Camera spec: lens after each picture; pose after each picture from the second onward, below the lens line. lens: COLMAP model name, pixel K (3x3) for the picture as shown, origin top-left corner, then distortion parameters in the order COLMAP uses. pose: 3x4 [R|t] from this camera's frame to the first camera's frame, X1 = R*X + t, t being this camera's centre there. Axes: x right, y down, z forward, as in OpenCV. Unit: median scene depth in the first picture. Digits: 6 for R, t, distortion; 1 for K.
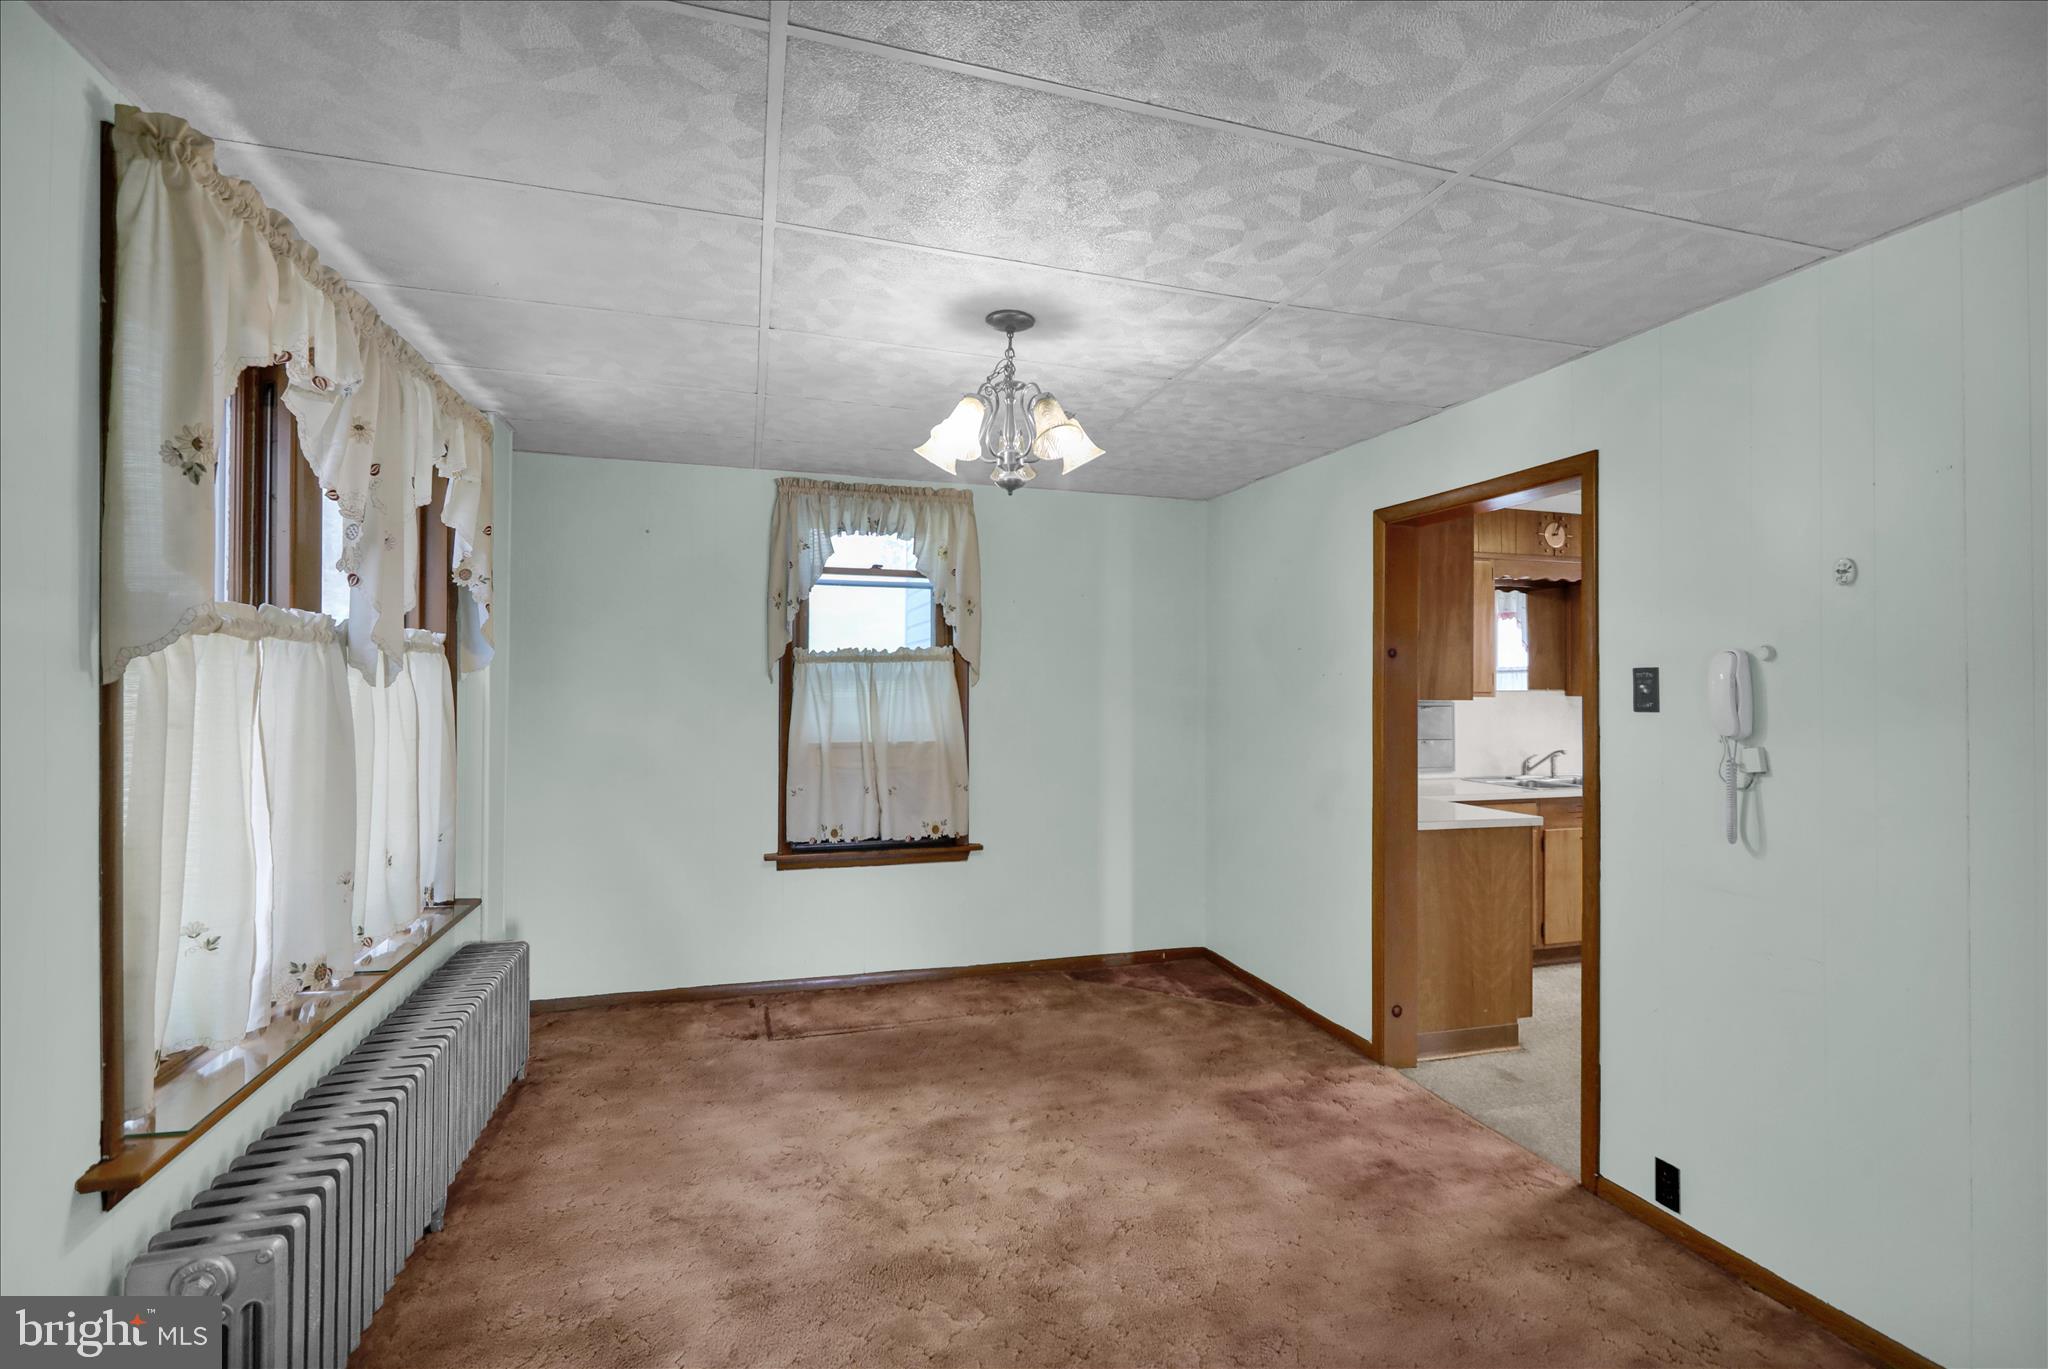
lens RADIAL K [[926.8, 0, 1024.0], [0, 926.8, 684.5], [0, 0, 1]] dist [-0.033585, 0.000151]
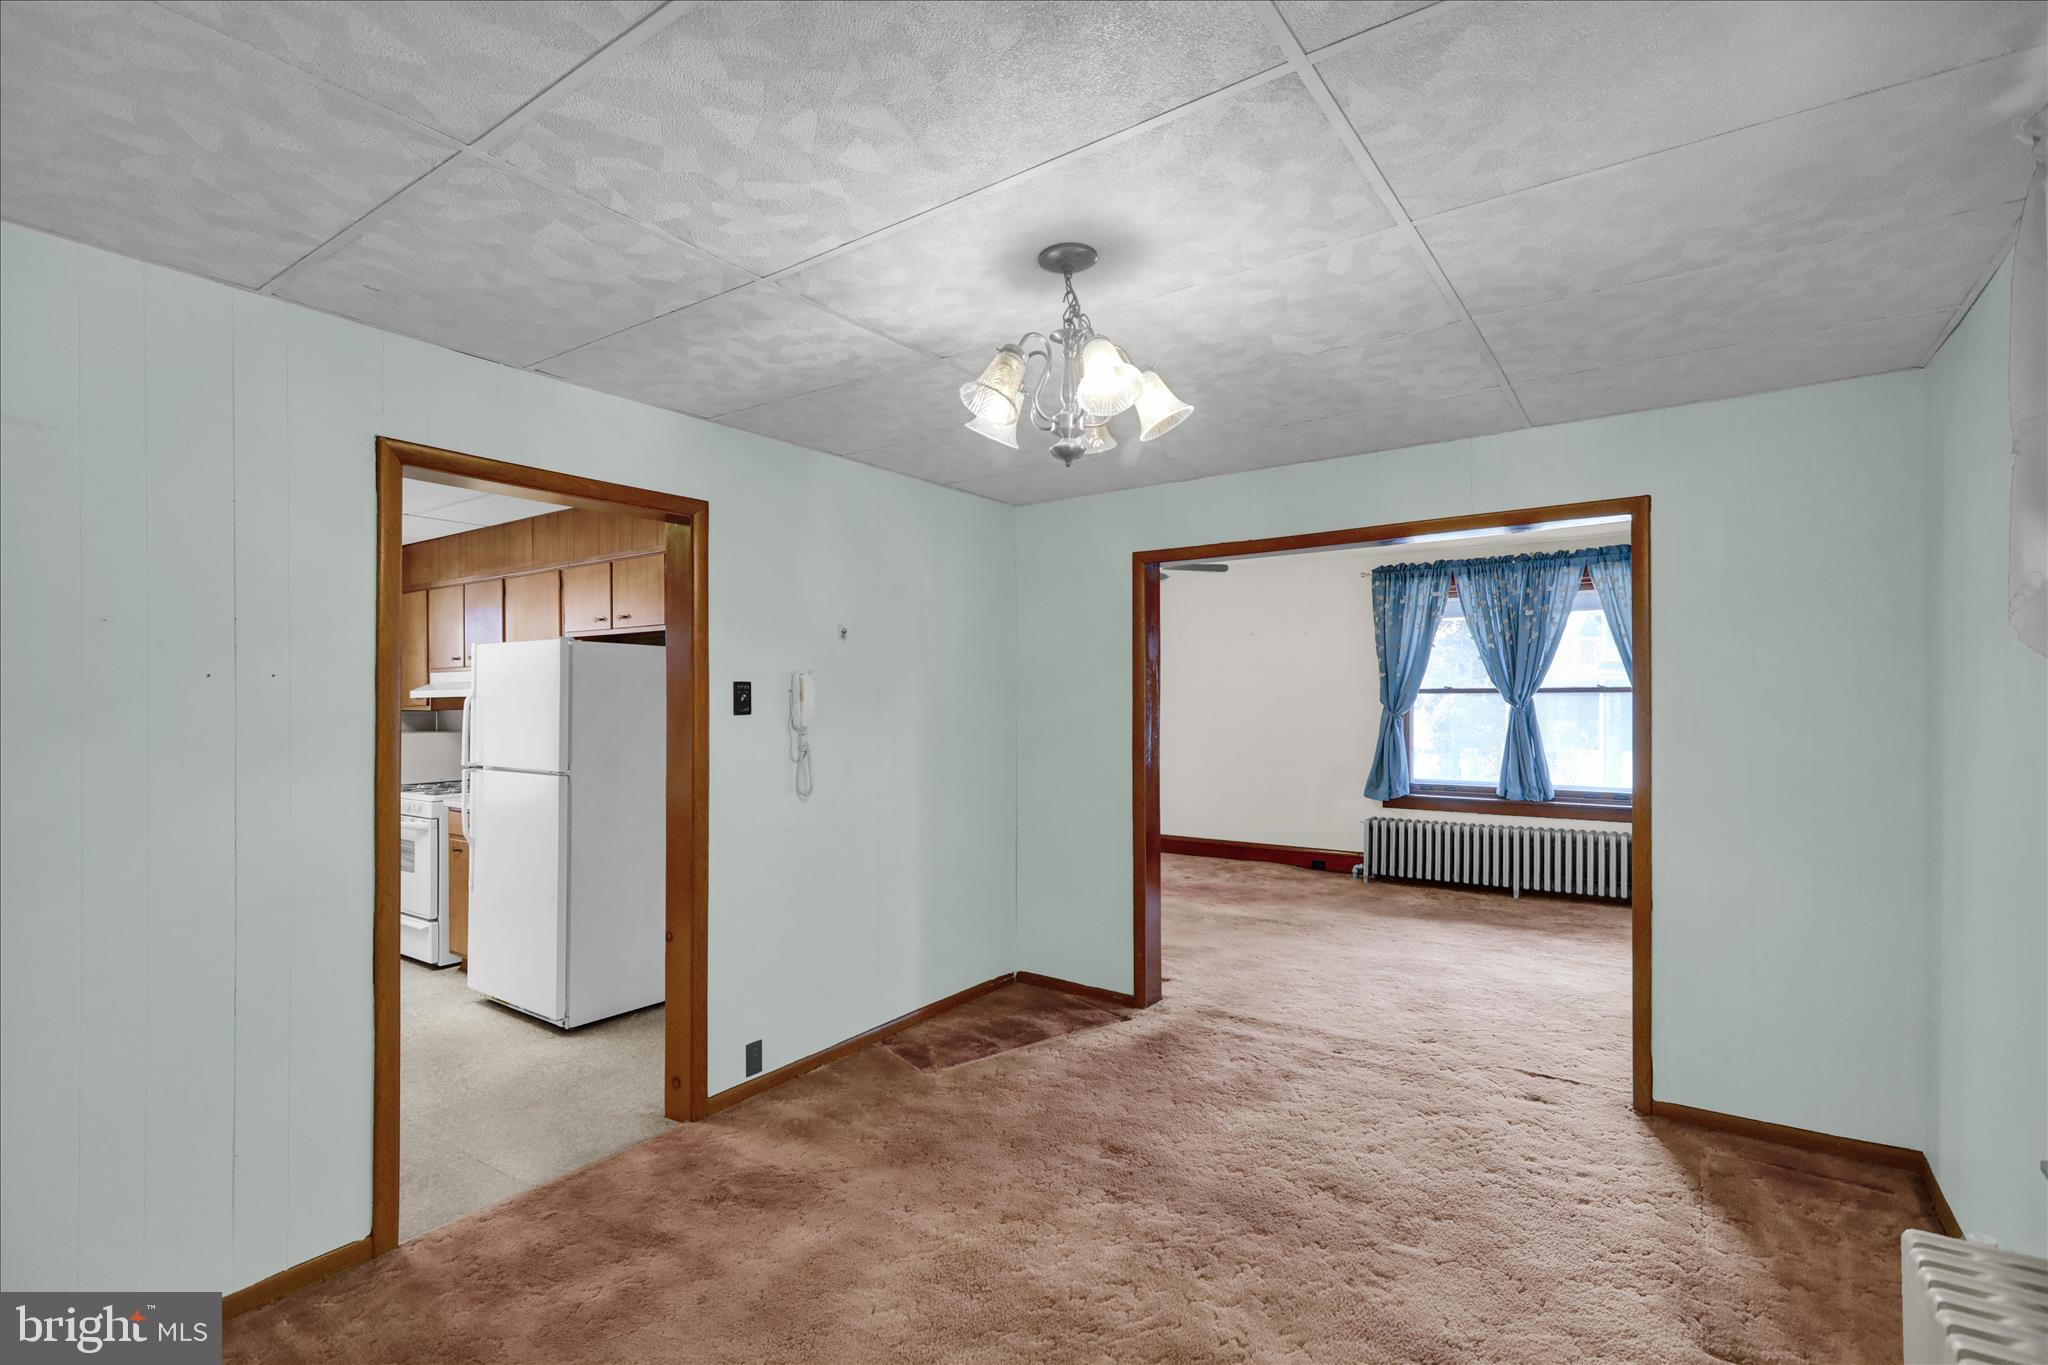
lens RADIAL K [[906.9, 0, 1022.0], [0, 906.9, 695.1], [0, 0, 1]] dist [0.000261, -0.000119]
pose [[-0.605440, -0.000992, 0.795891, -0.355915], [-0.001452, 0.999999, 0.000141, 0.000182], [-0.795890, -0.001070, -0.605440, 0.849100]]
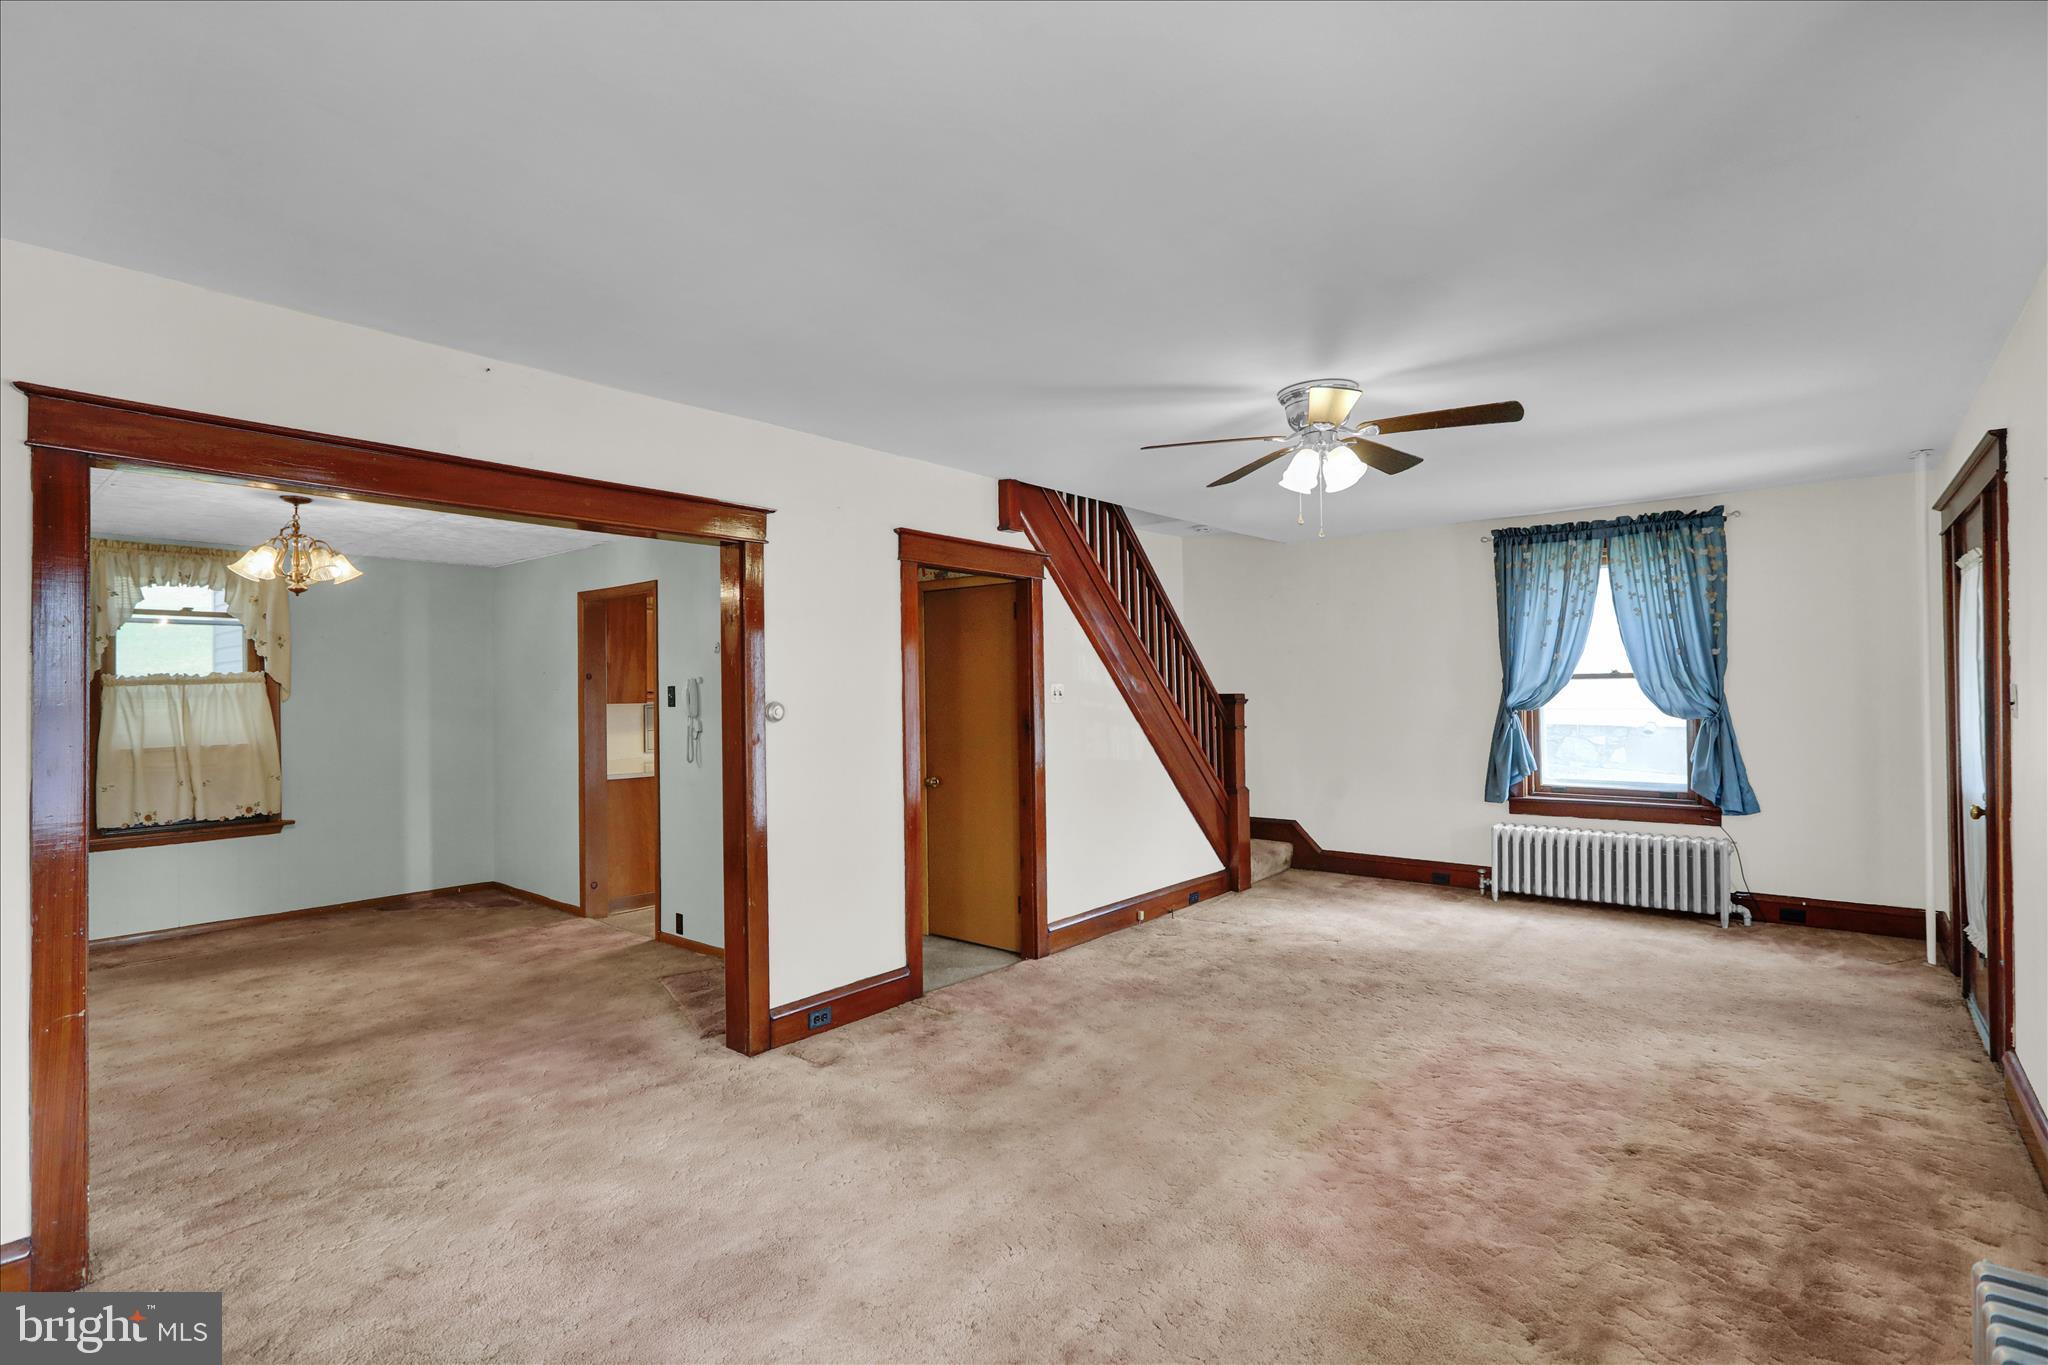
lens RADIAL K [[953.4, 0, 1030.7], [0, 953.4, 683.0], [0, 0, 1]] dist [-0.002150, -0.000048]
pose [[0.831416, -0.011334, 0.555534, 0.081697], [0.016284, 0.999860, -0.003970, -0.002060], [-0.555411, 0.012347, 0.831484, -0.776648]]
